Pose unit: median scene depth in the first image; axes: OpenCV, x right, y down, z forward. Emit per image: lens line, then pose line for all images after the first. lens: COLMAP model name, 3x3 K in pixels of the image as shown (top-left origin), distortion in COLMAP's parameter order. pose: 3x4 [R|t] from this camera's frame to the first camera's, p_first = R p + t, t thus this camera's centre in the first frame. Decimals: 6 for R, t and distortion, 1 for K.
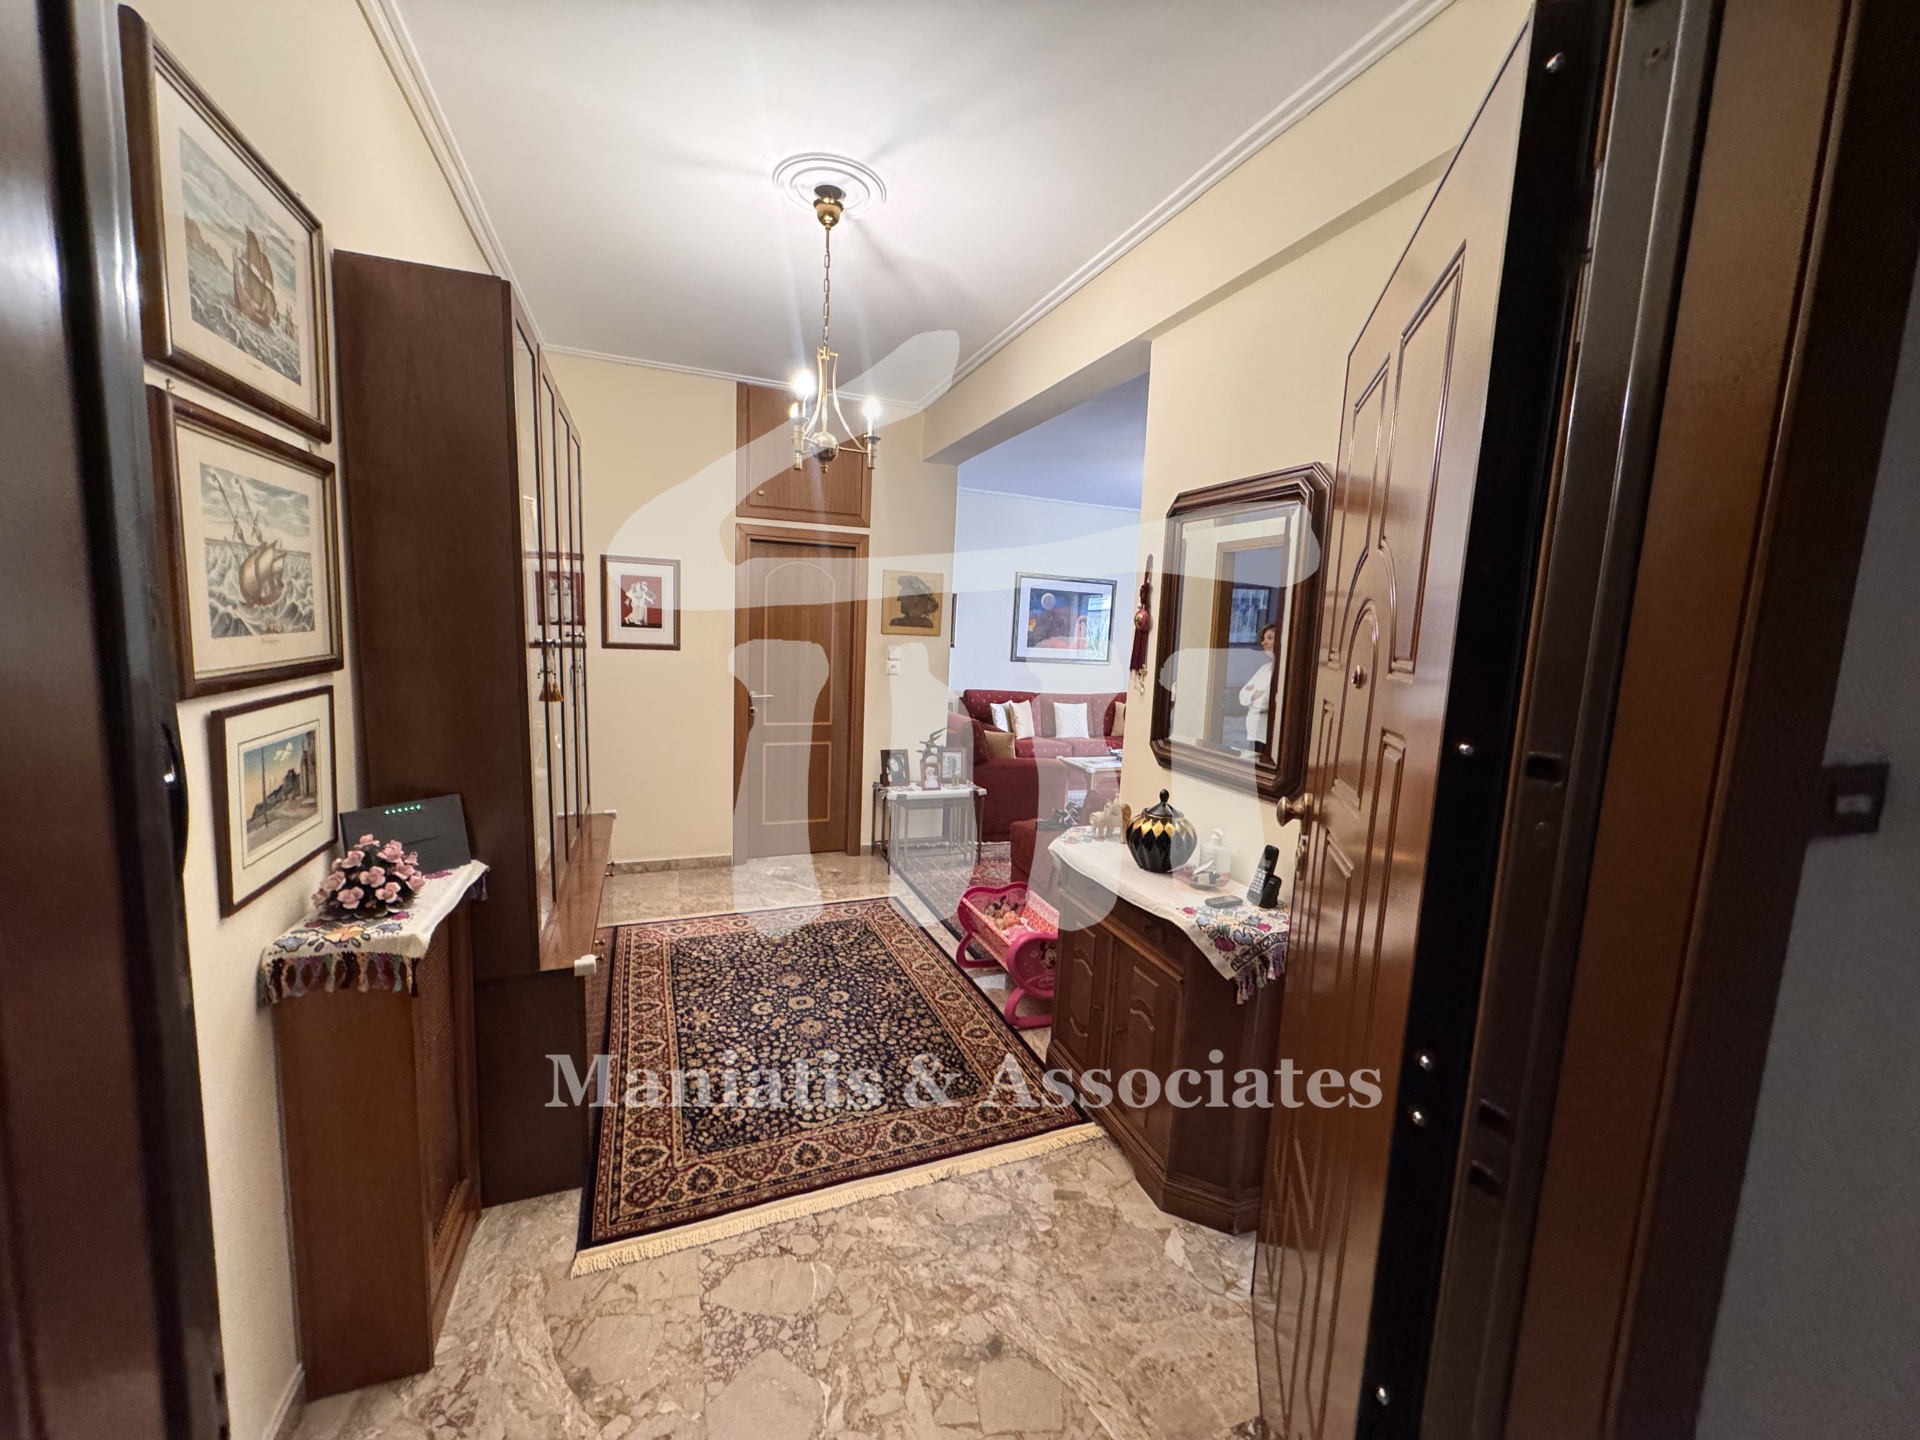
lens RADIAL K [[759.1, 0, 958.8], [0, 759.1, 725.8], [0, 0, 1]] dist [-0.002729, 0.000026]
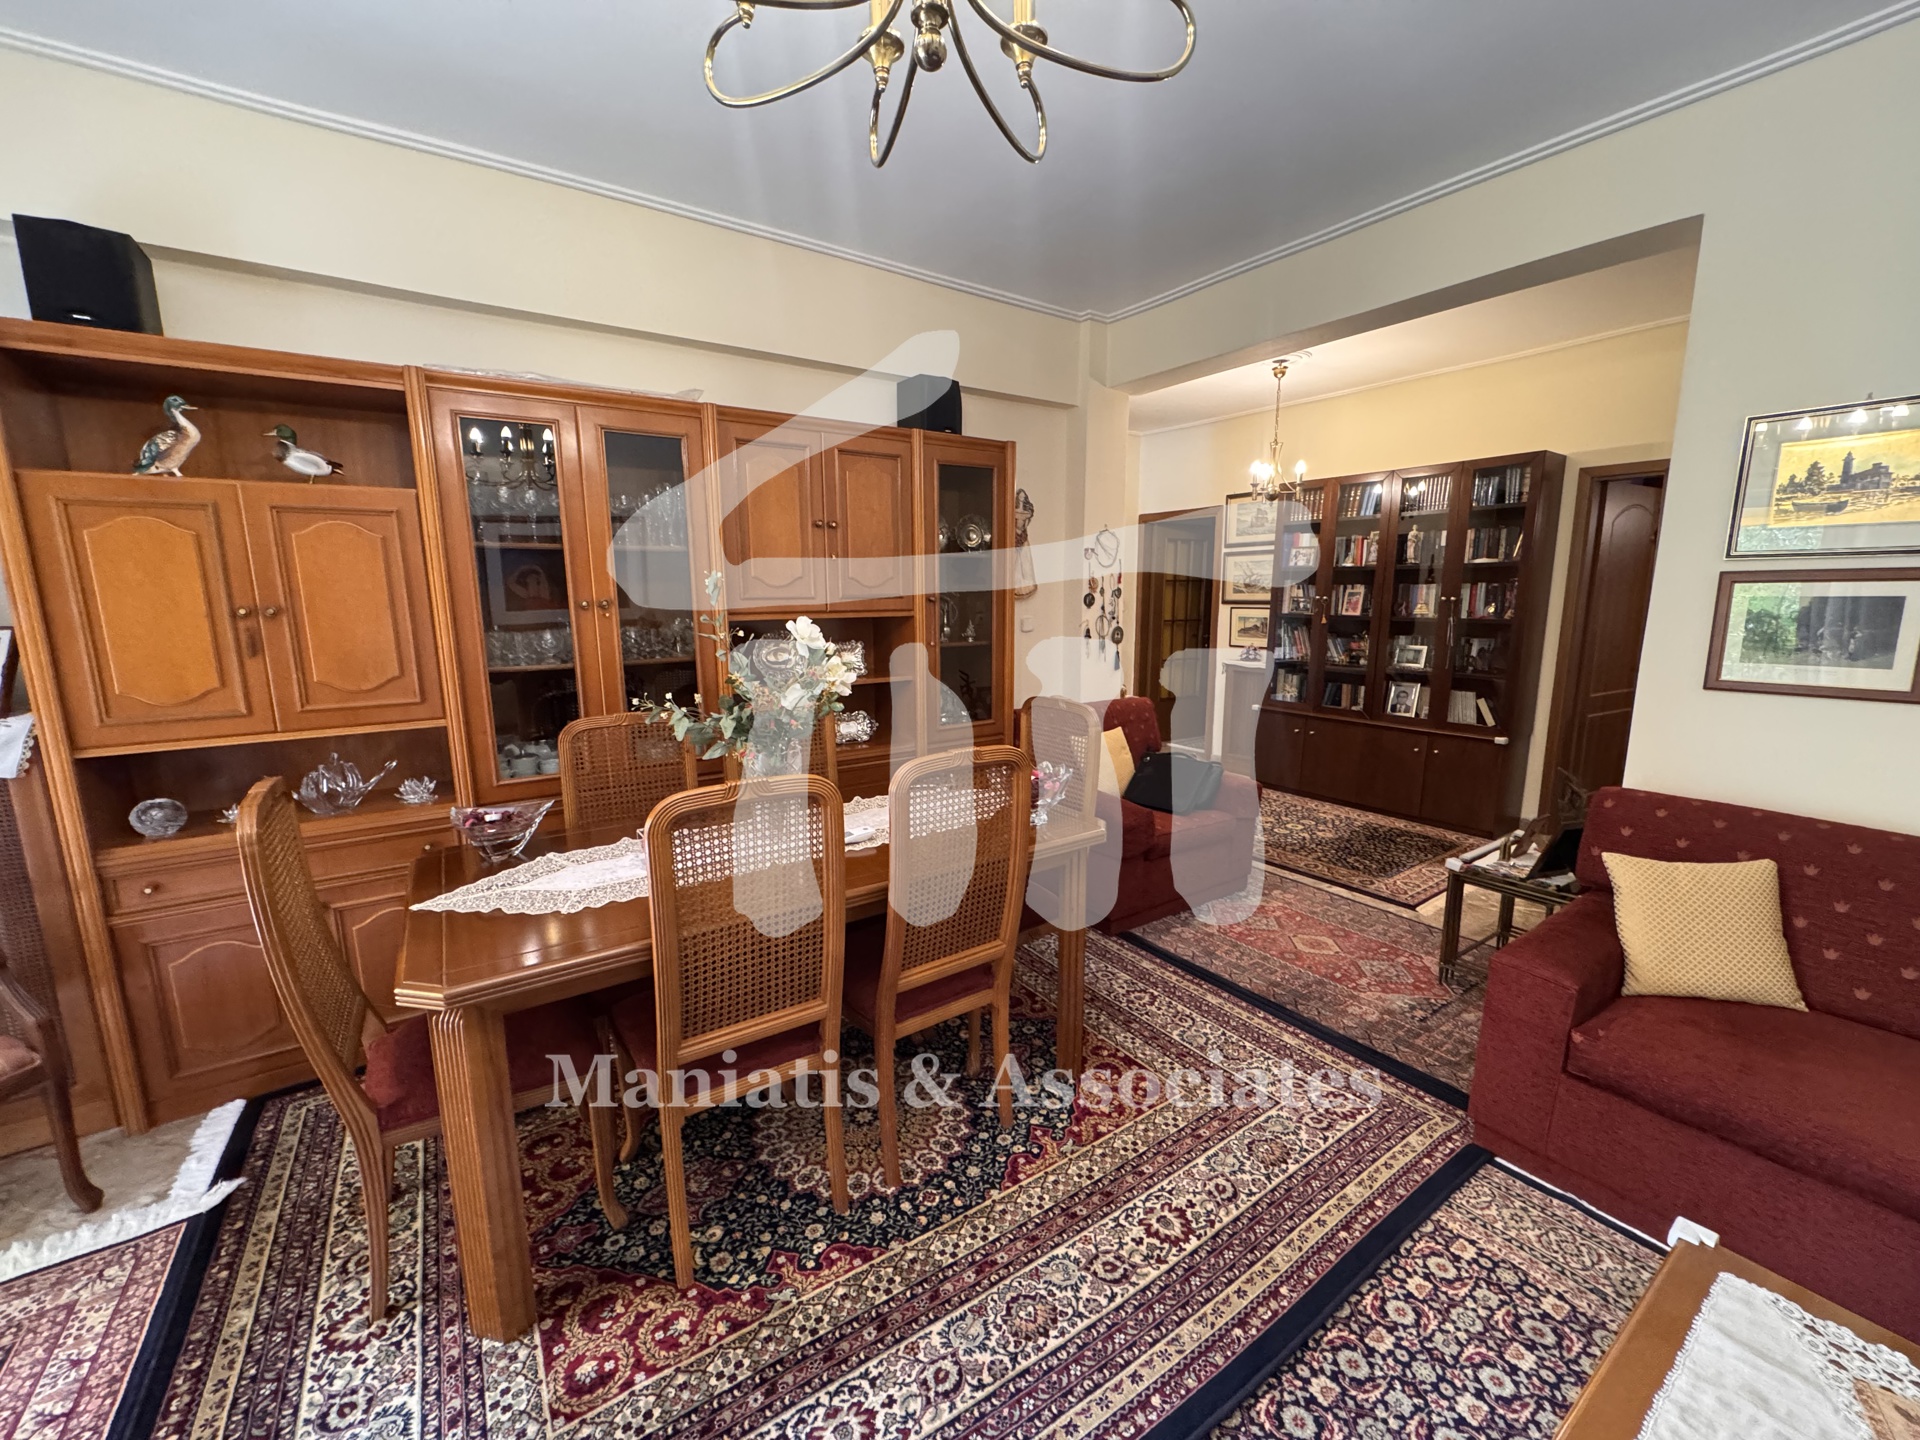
lens RADIAL K [[764.6, 0, 963.5], [0, 764.6, 721.0], [0, 0, 1]] dist [-0.001400, 0.000438]
pose [[-0.969825, -0.001103, -0.243800, 0.834664], [-0.072116, 0.956539, 0.282547, -0.242544], [0.232893, 0.291603, -0.927755, 2.202033]]
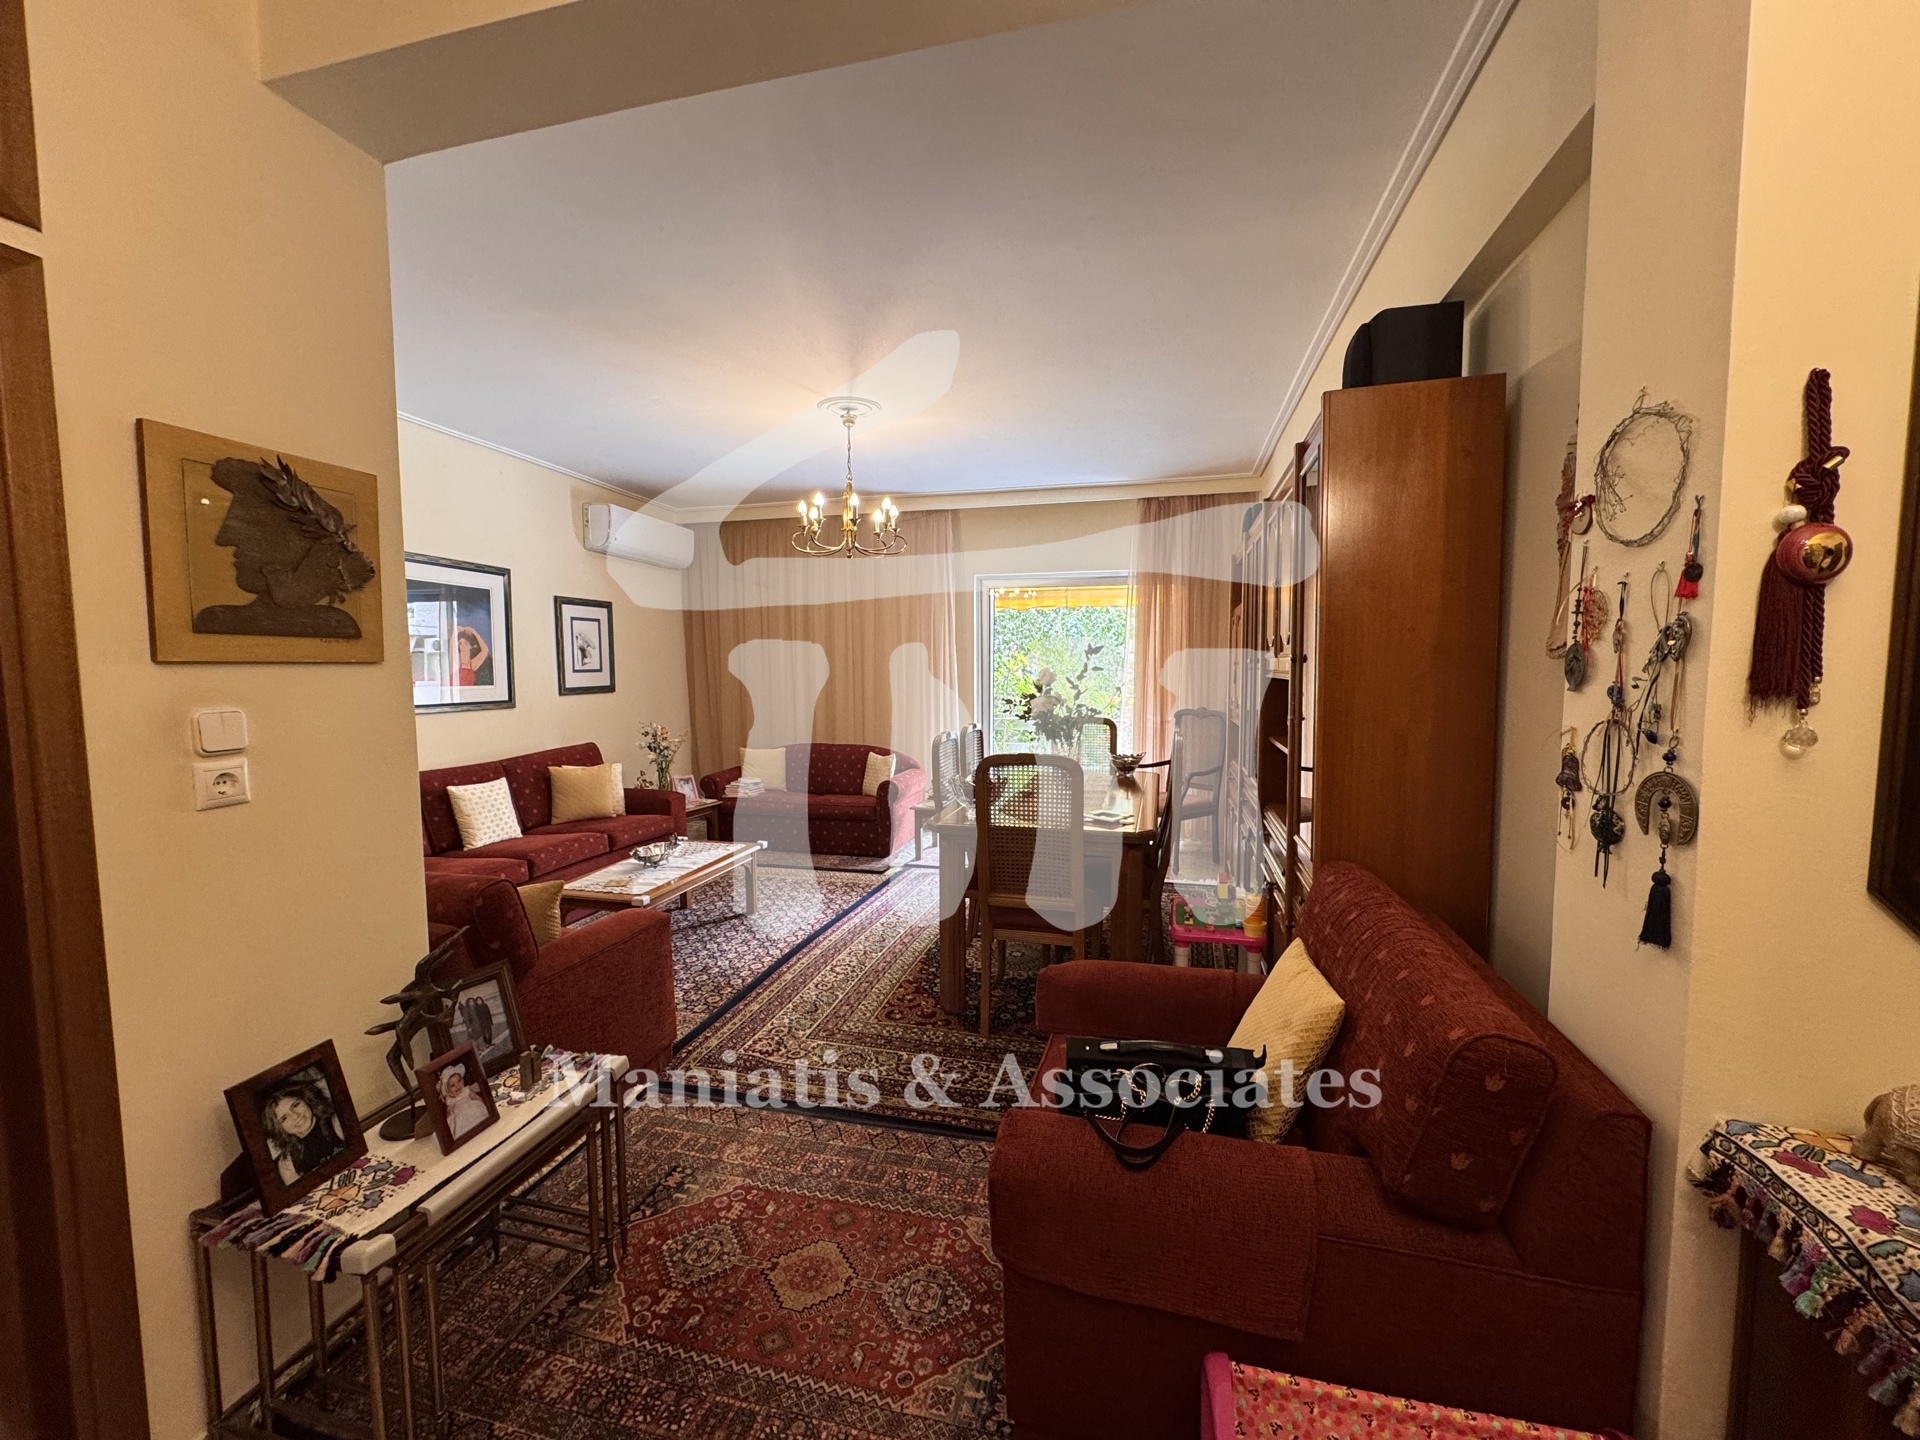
lens RADIAL K [[764.6, 0, 963.5], [0, 764.6, 721.0], [0, 0, 1]] dist [-0.001400, 0.000438]
pose [[0.571344, -0.107280, 0.813669, -0.248786], [0.138872, 0.989761, 0.032983, -0.110172], [-0.808876, 0.094151, 0.580392, 0.961493]]
